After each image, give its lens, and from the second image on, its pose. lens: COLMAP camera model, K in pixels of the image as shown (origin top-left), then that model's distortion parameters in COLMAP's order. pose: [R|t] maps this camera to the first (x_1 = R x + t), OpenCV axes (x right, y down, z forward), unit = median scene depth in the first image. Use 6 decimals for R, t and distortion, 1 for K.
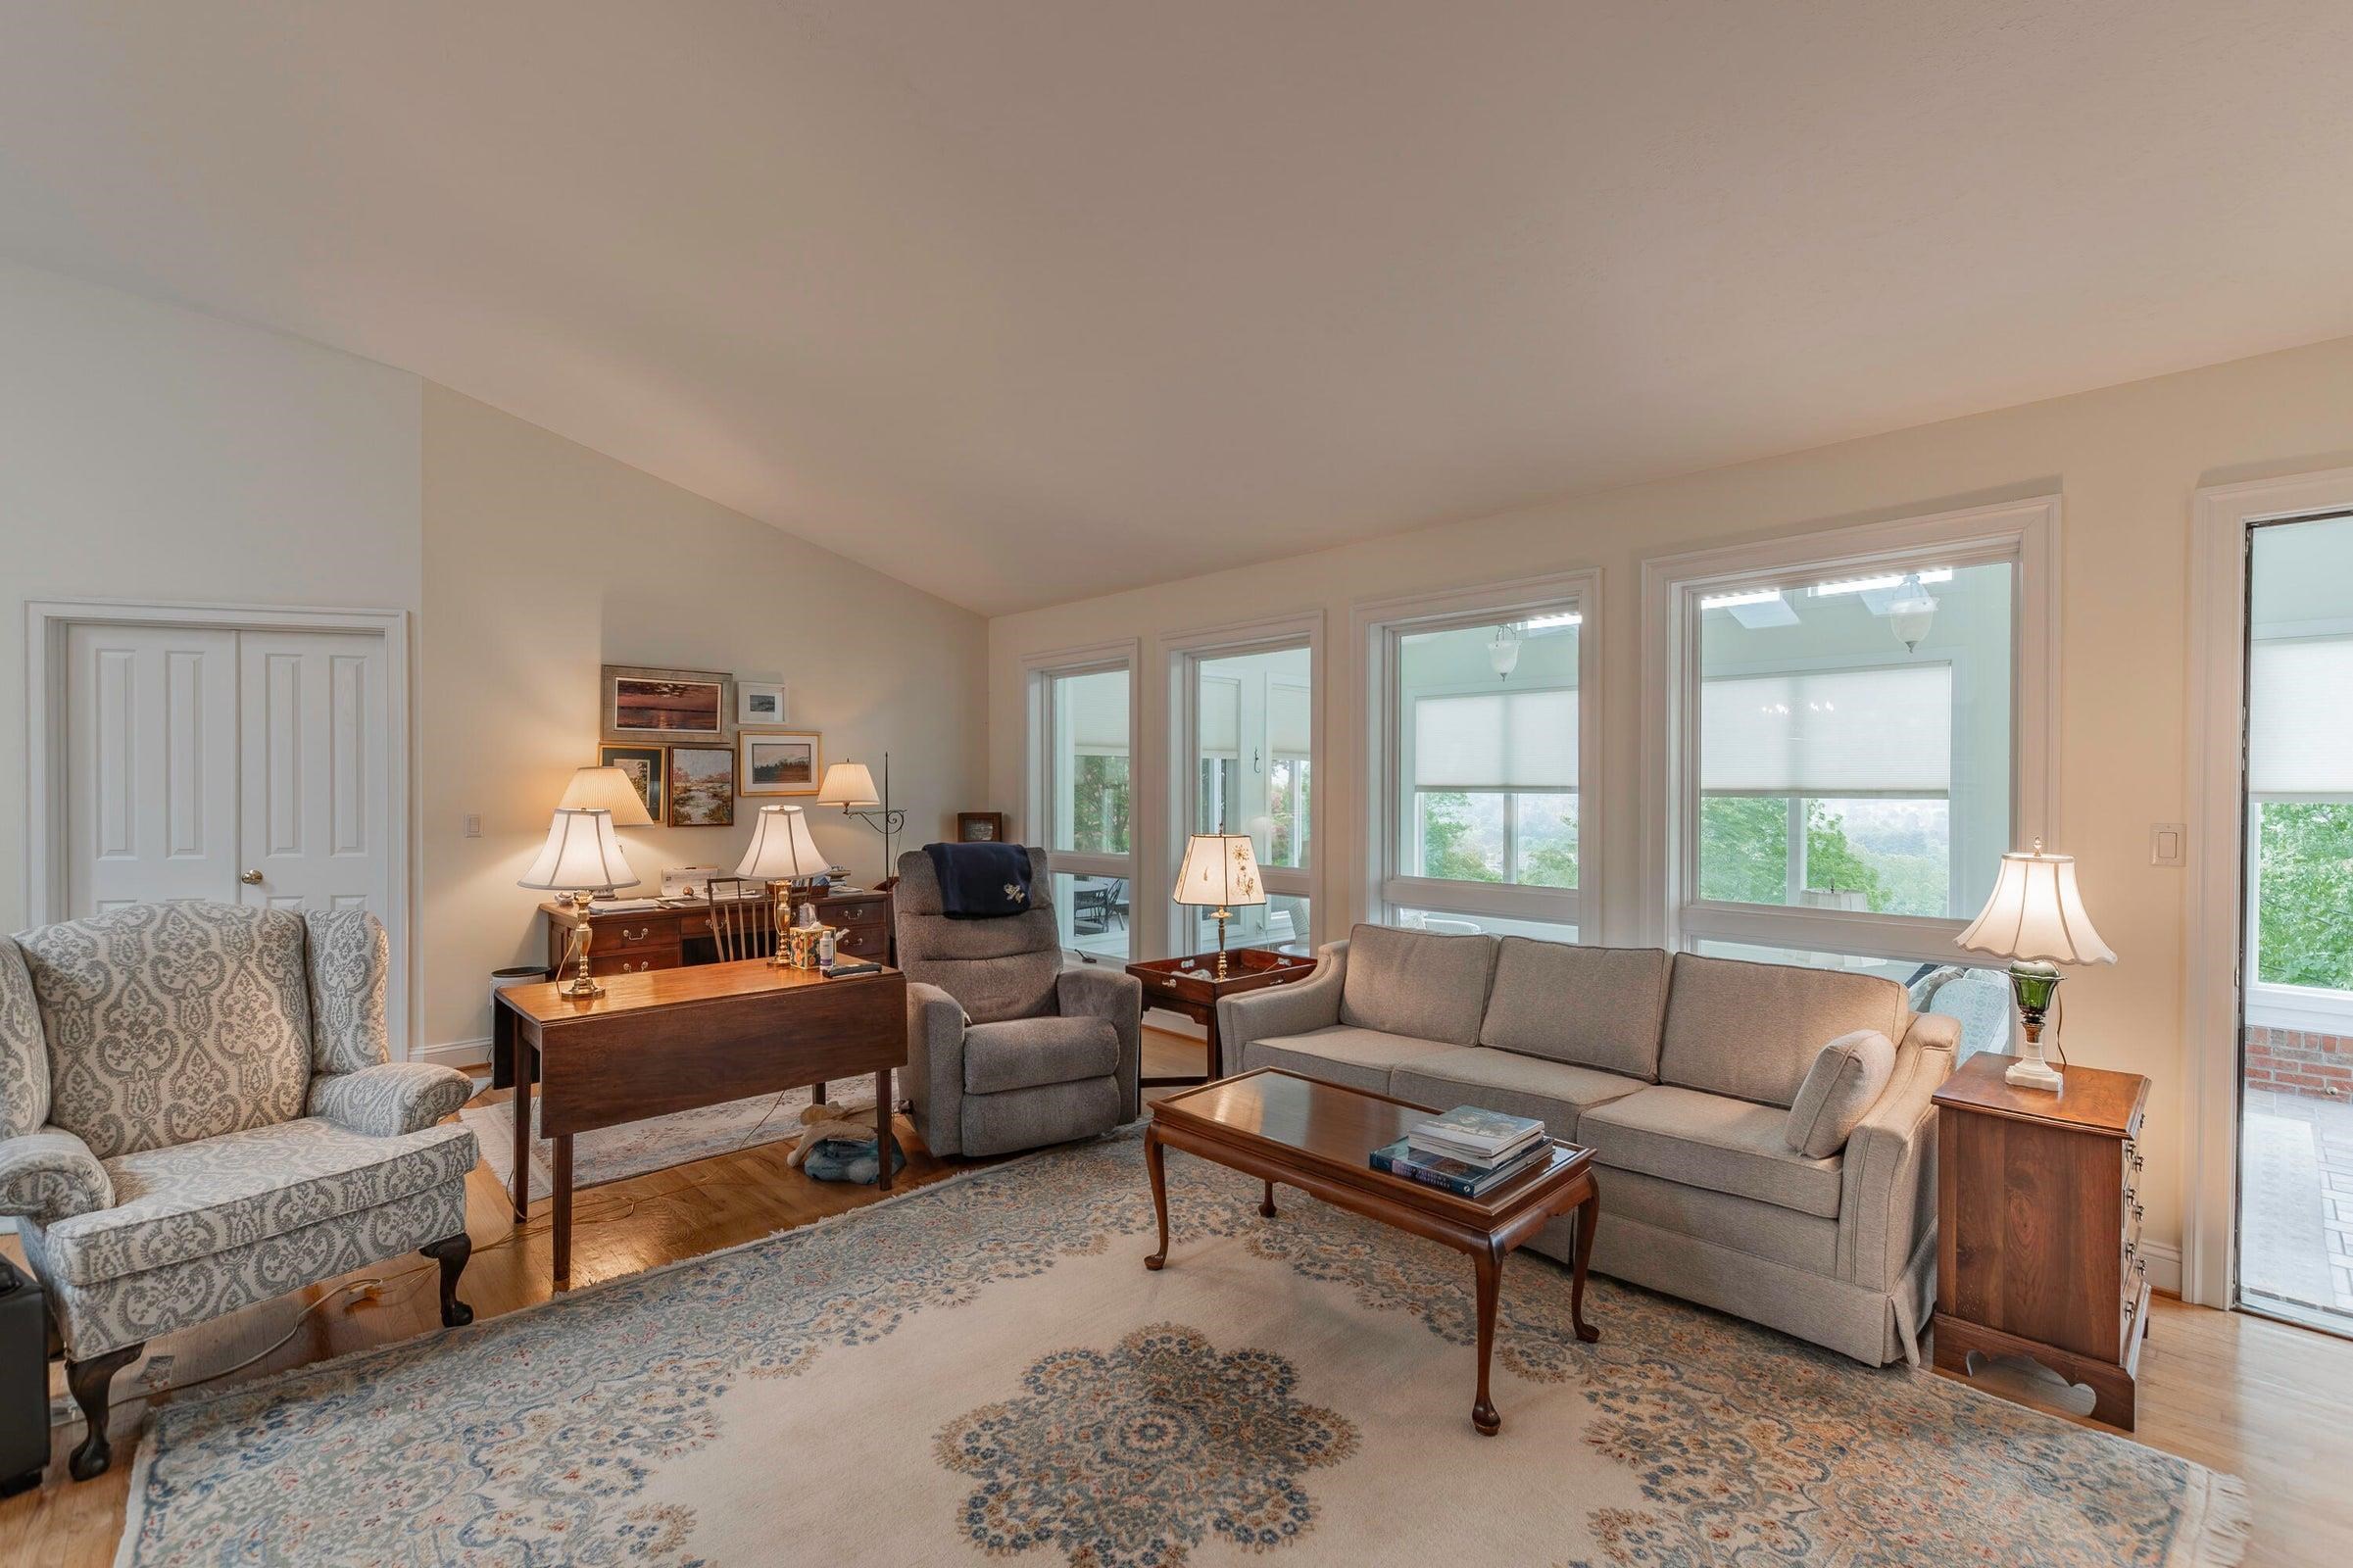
lens RADIAL K [[1047.4, 0, 1181.6], [0, 1047.4, 790.6], [0, 0, 1]] dist [0.010603, -0.000136]
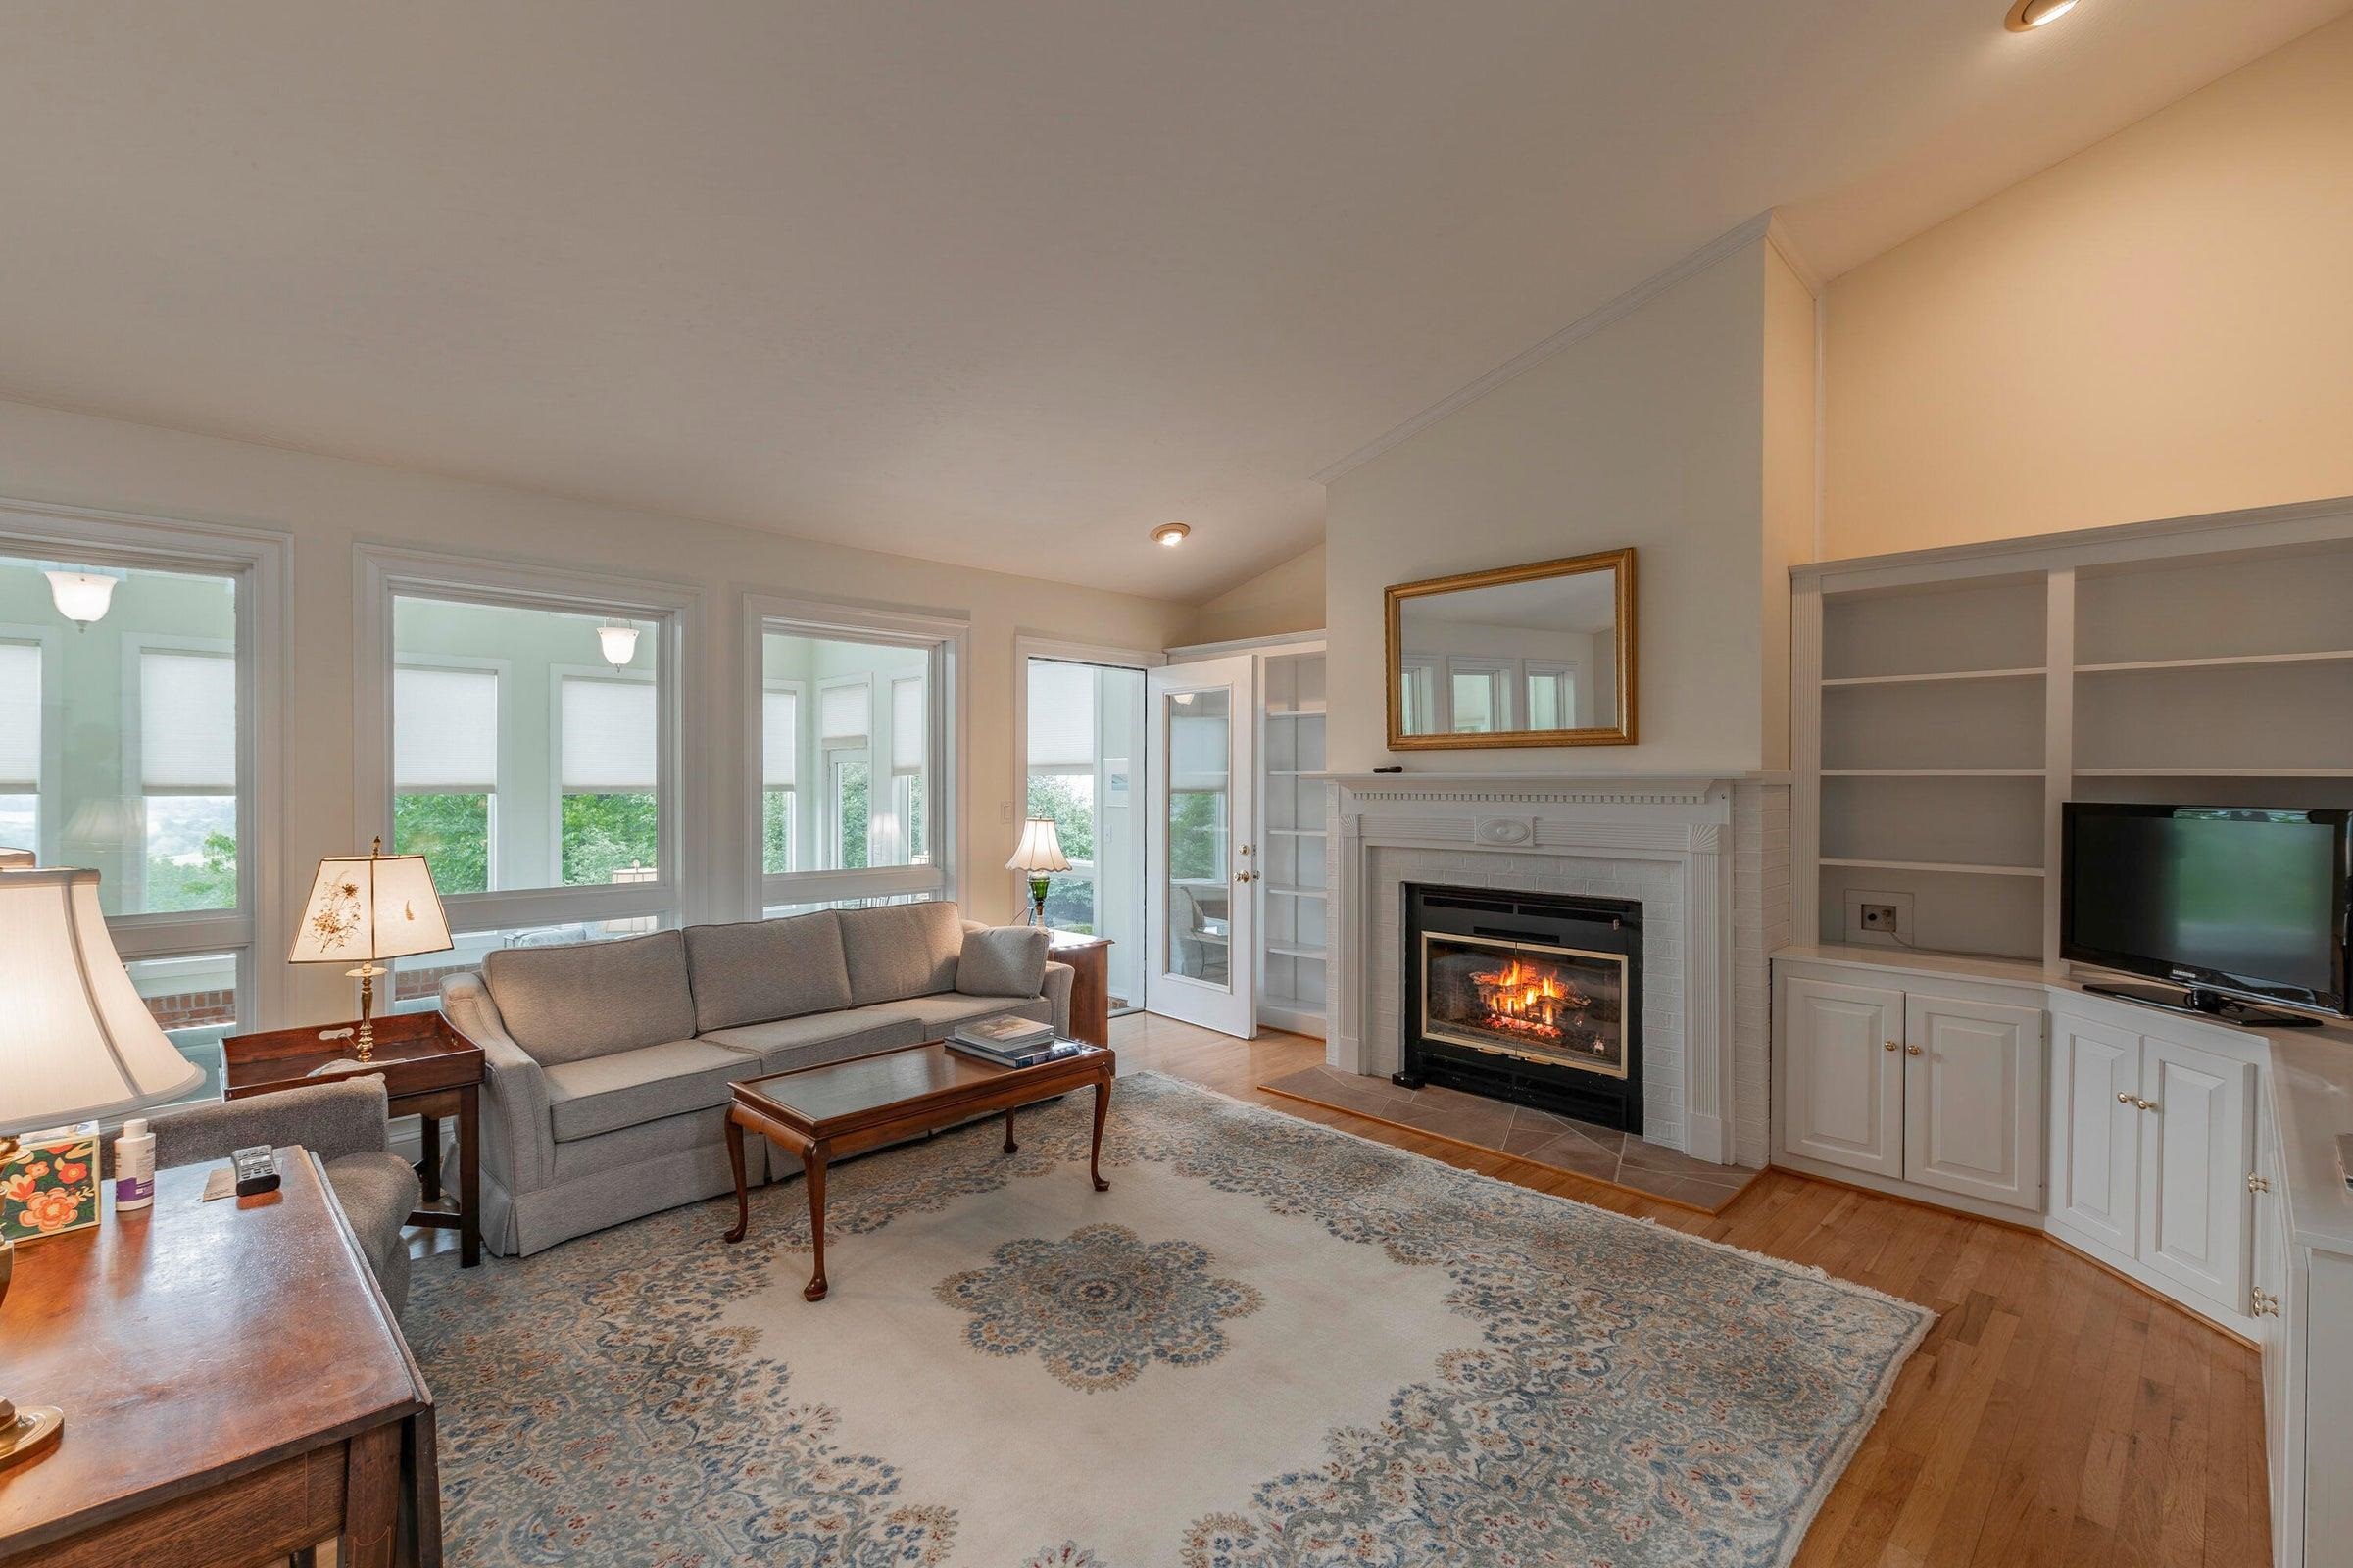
lens RADIAL K [[1034.2, 0, 1177.3], [0, 1034.2, 784.4], [0, 0, 1]] dist [0.047062, -0.021084]
pose [[-0.020090, -0.006195, 0.999779, -0.935753], [0.006628, 0.999958, 0.006330, -0.009647], [-0.999776, 0.006753, -0.020048, 0.667599]]
